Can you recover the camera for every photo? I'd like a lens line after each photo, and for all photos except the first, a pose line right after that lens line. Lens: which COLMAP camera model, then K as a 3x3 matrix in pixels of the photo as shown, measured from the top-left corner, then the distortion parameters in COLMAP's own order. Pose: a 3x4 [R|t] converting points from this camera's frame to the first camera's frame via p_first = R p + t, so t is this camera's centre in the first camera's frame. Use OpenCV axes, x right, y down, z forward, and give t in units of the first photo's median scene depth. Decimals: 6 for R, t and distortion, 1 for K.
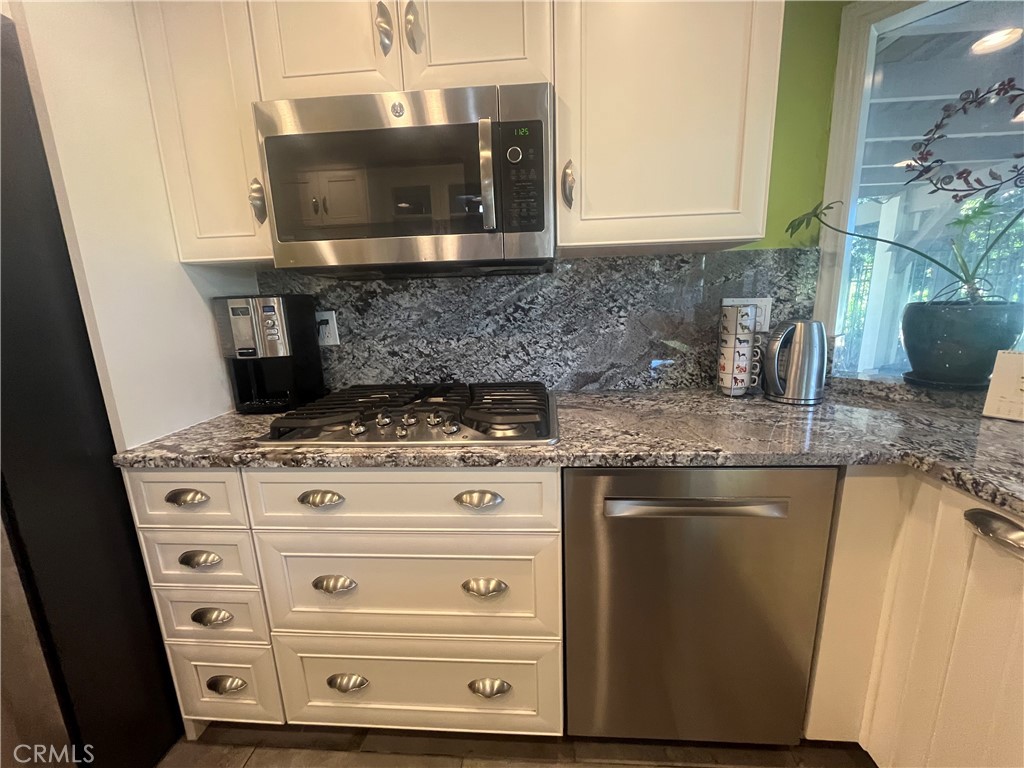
lens RADIAL K [[411.2, 0, 514.8], [0, 411.2, 384.5], [0, 0, 1]] dist [-0.001710, -0.000986]
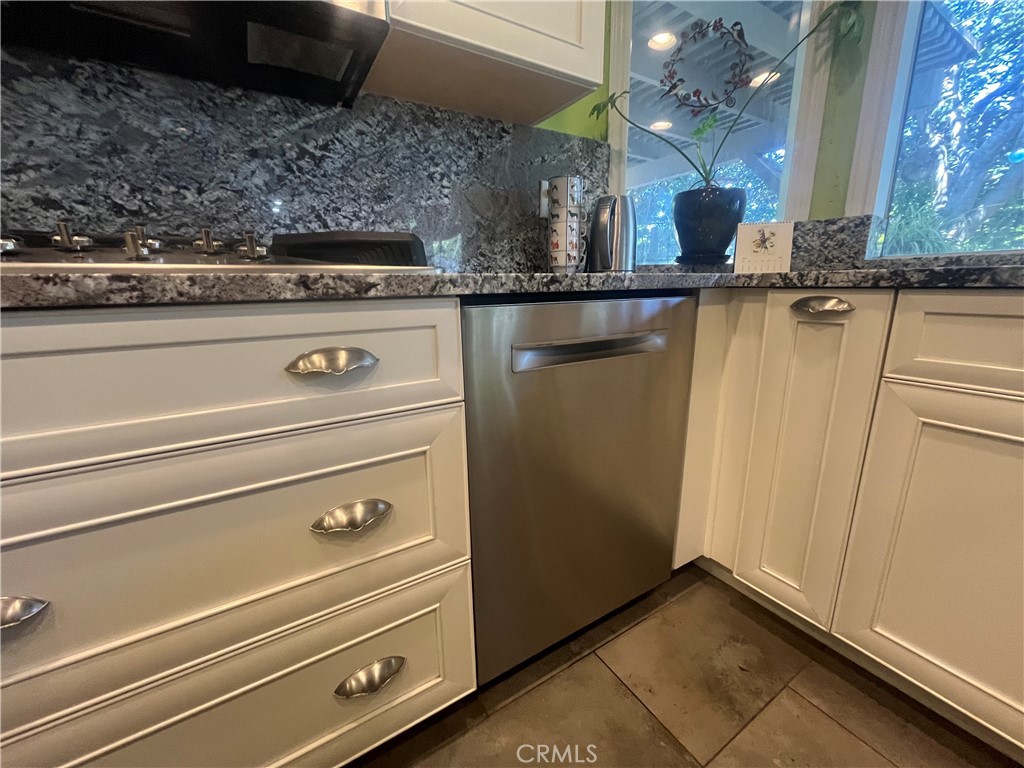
lens RADIAL K [[411.2, 0, 514.8], [0, 411.2, 384.1], [0, 0, 1]] dist [-0.001710, -0.000986]
pose [[0.810433, -0.113474, 0.574737, -0.155430], [0.105776, 0.993281, 0.046955, 0.217083], [-0.576203, 0.022740, 0.816990, 0.264507]]
